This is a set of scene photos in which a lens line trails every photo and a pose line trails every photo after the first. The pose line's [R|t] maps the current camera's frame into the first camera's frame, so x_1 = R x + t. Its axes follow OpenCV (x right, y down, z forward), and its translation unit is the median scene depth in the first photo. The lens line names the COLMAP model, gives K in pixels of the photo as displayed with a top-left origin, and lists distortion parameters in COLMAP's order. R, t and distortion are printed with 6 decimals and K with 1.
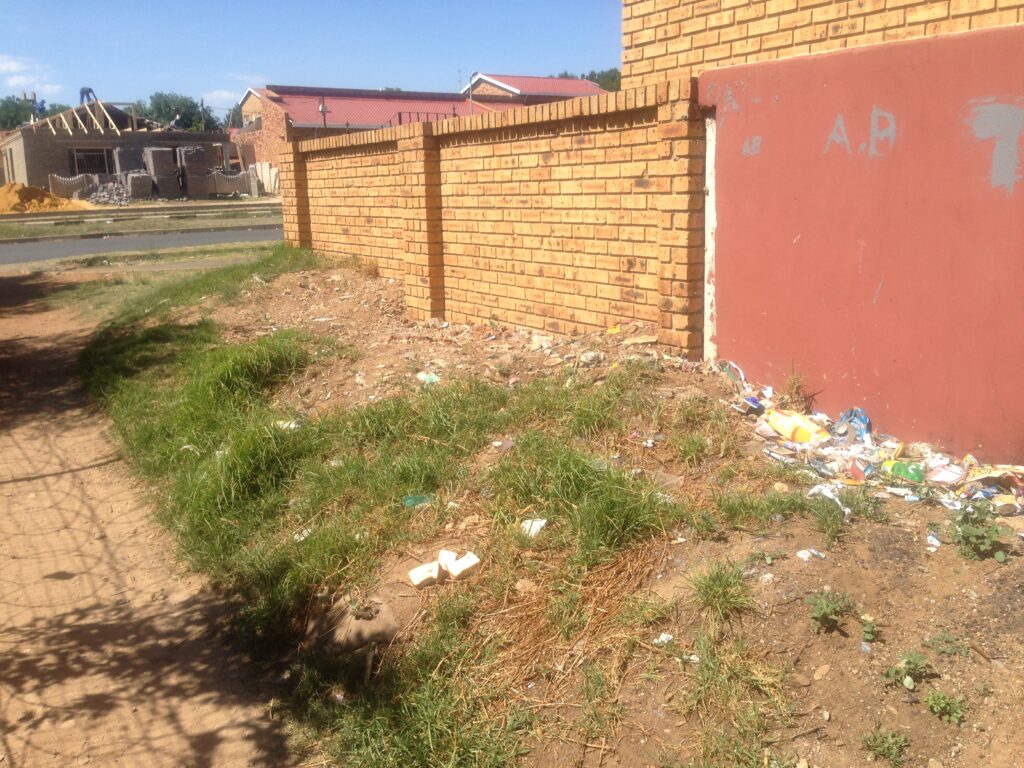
lens RADIAL K [[956.9, 0, 512.0], [0, 956.9, 384.0], [0, 0, 1]] dist [0.076066, -0.006470]
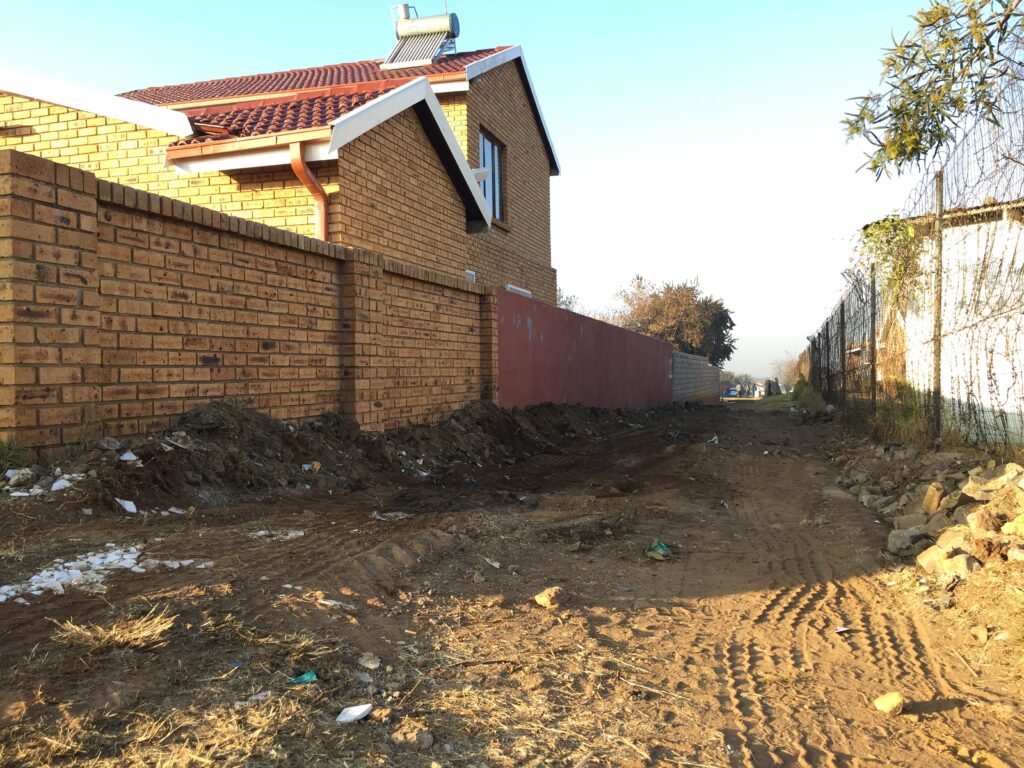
lens RADIAL K [[879.0, 0, 512.0], [0, 879.0, 384.0], [0, 0, 1]] dist [0.132459, -0.185808]
pose [[-0.662166, 0.033247, 0.748619, -0.964421], [0.189883, 0.973855, 0.124704, -0.239120], [-0.724901, 0.224725, -0.651166, 1.644773]]
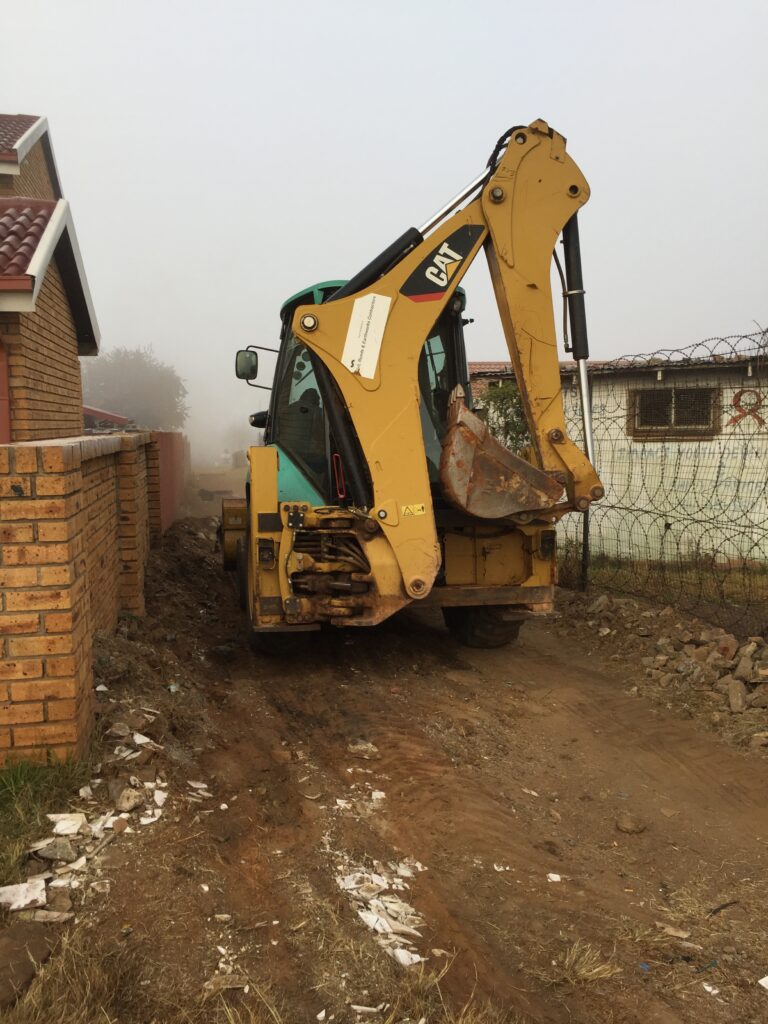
lens RADIAL K [[879.0, 0, 384.0], [0, 879.0, 512.0], [0, 0, 1]] dist [0.132459, -0.185808]
pose [[-0.937672, 0.012230, 0.347306, -0.701818], [0.115704, 0.953351, 0.278810, -0.448533], [-0.327695, 0.301617, -0.895345, 1.873515]]
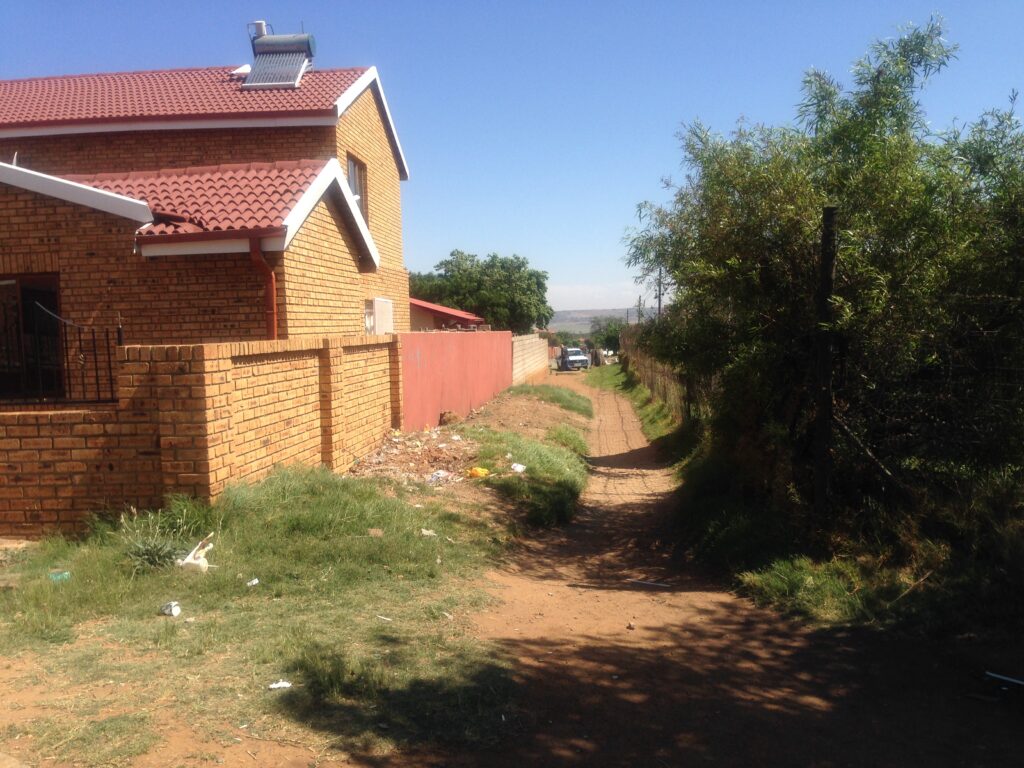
lens RADIAL K [[956.9, 0, 512.0], [0, 956.9, 384.0], [0, 0, 1]] dist [0.076066, -0.006470]
pose [[-0.797915, 0.020953, 0.602405, -1.199086], [0.178684, 0.962697, 0.203191, -0.471097], [-0.575676, 0.269770, -0.771894, 2.063187]]
